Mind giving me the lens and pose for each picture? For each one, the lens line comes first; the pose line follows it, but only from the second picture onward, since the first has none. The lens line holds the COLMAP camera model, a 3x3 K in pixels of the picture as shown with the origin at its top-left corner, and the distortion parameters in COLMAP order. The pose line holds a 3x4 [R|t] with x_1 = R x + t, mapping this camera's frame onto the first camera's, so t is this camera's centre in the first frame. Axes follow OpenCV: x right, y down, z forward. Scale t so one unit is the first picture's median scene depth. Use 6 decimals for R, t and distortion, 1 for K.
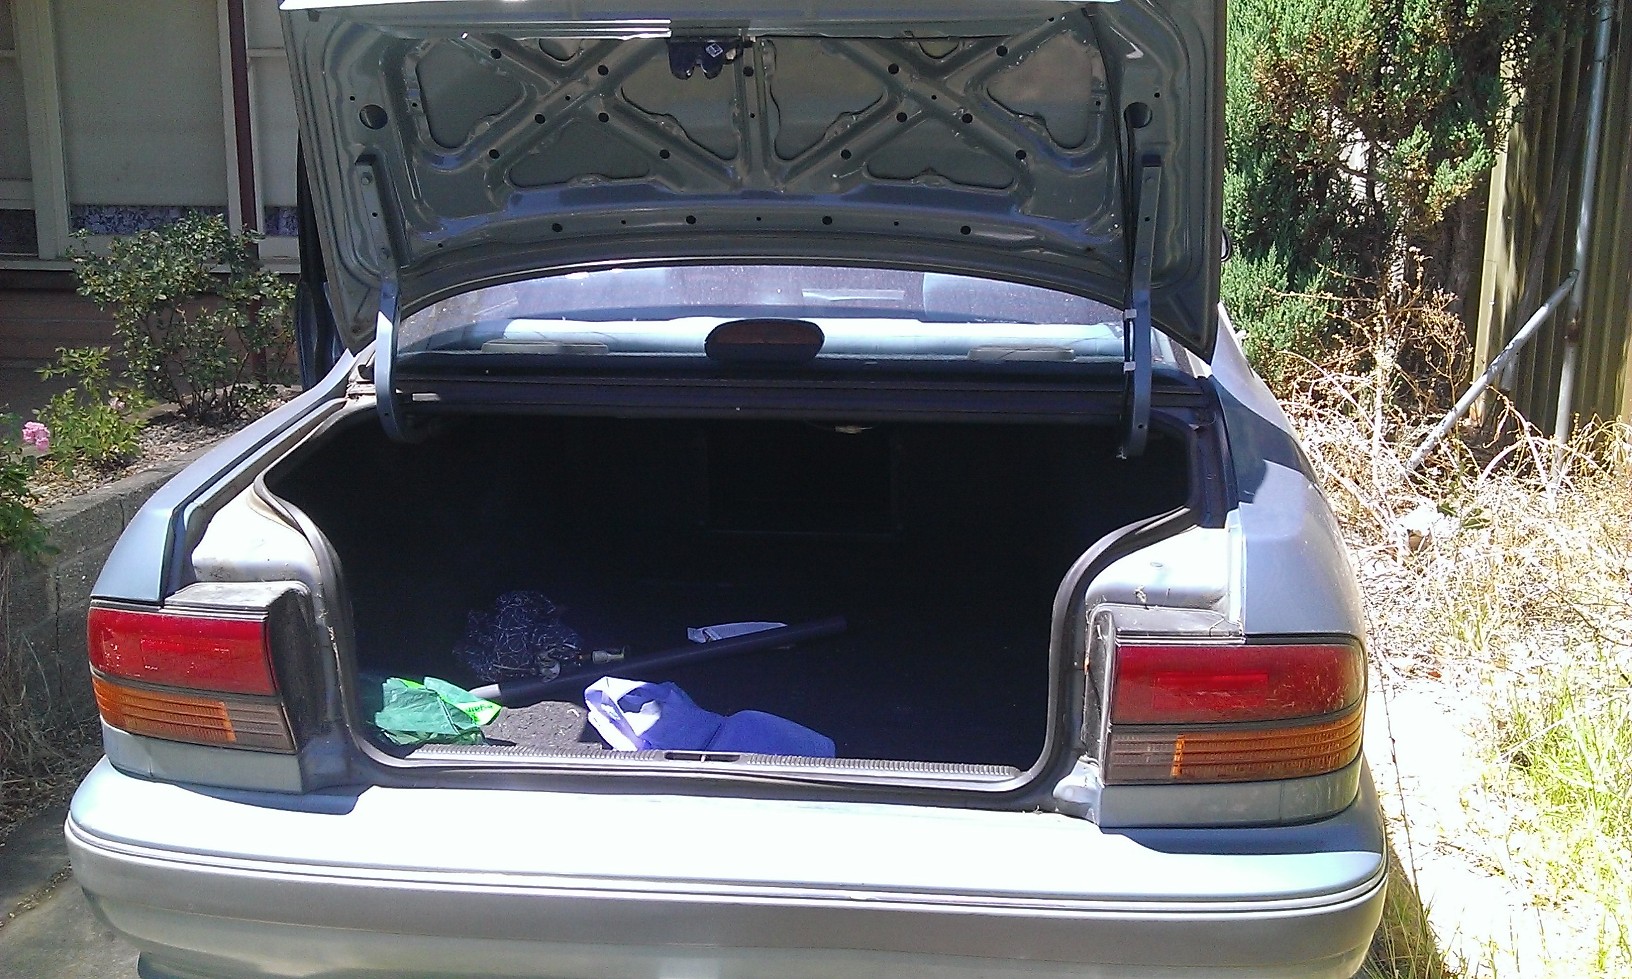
lens RADIAL K [[1685.1, 0, 816.0], [0, 1685.1, 489.5], [0, 0, 1]] dist [0.002100, 0.001125]
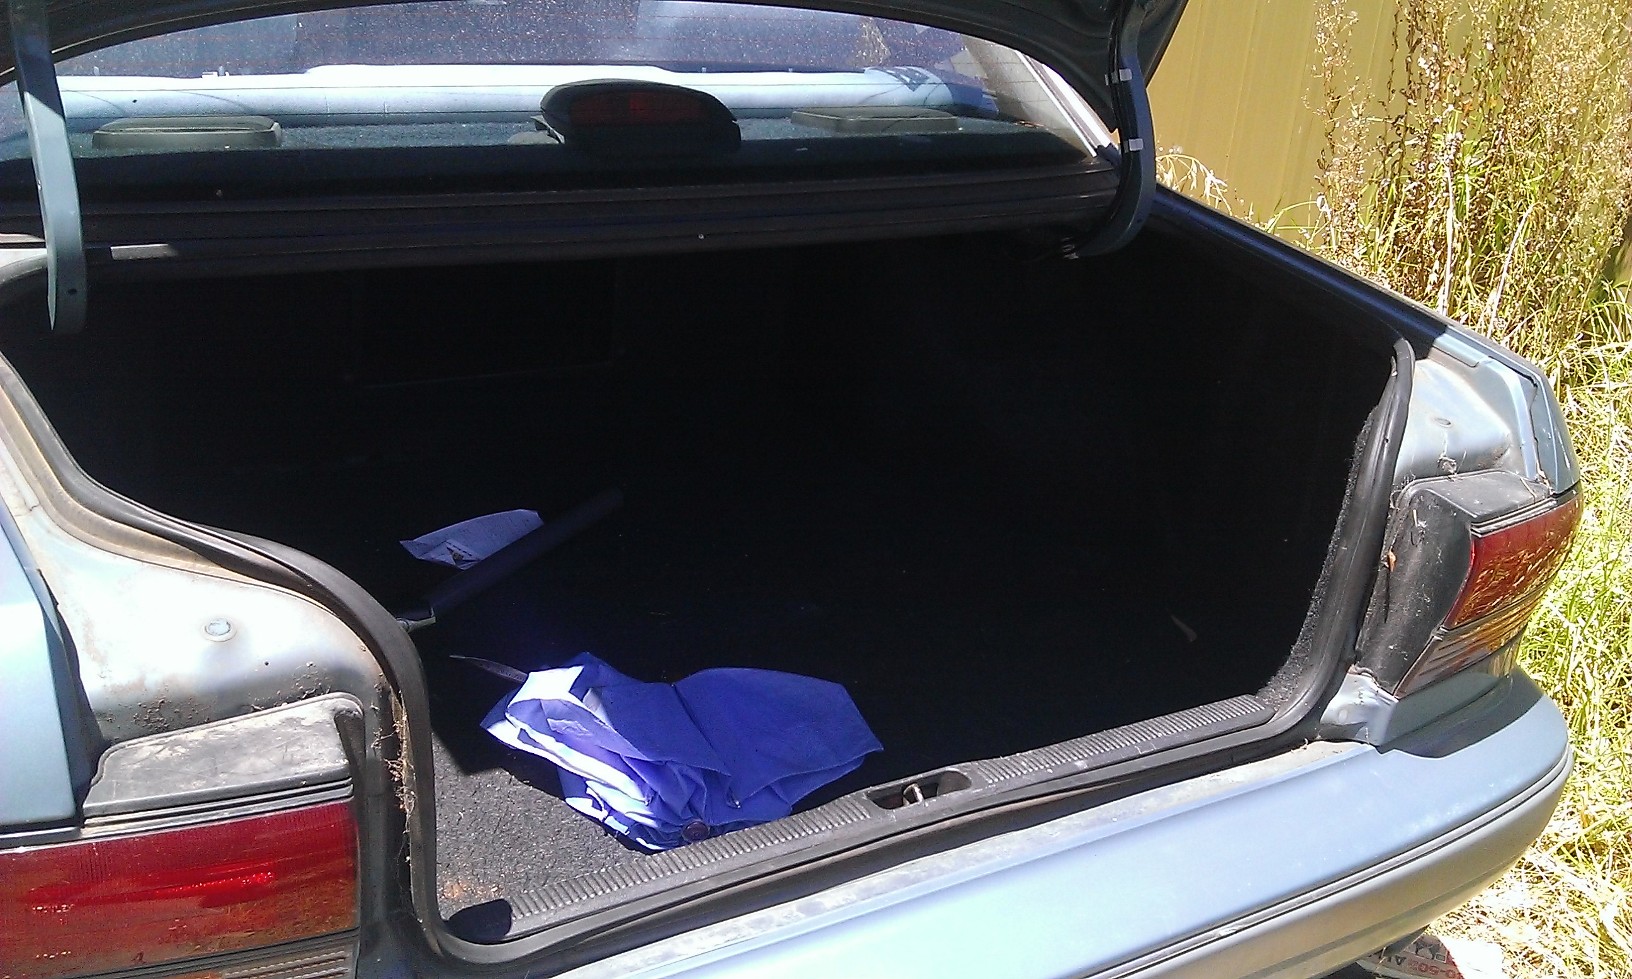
lens RADIAL K [[1685.1, 0, 816.0], [0, 1685.1, 489.5], [0, 0, 1]] dist [0.002100, 0.001125]
pose [[0.770036, -0.172742, 0.614170, -0.501939], [0.047487, 0.975496, 0.214831, -0.105504], [-0.636231, -0.136262, 0.759370, 0.551287]]
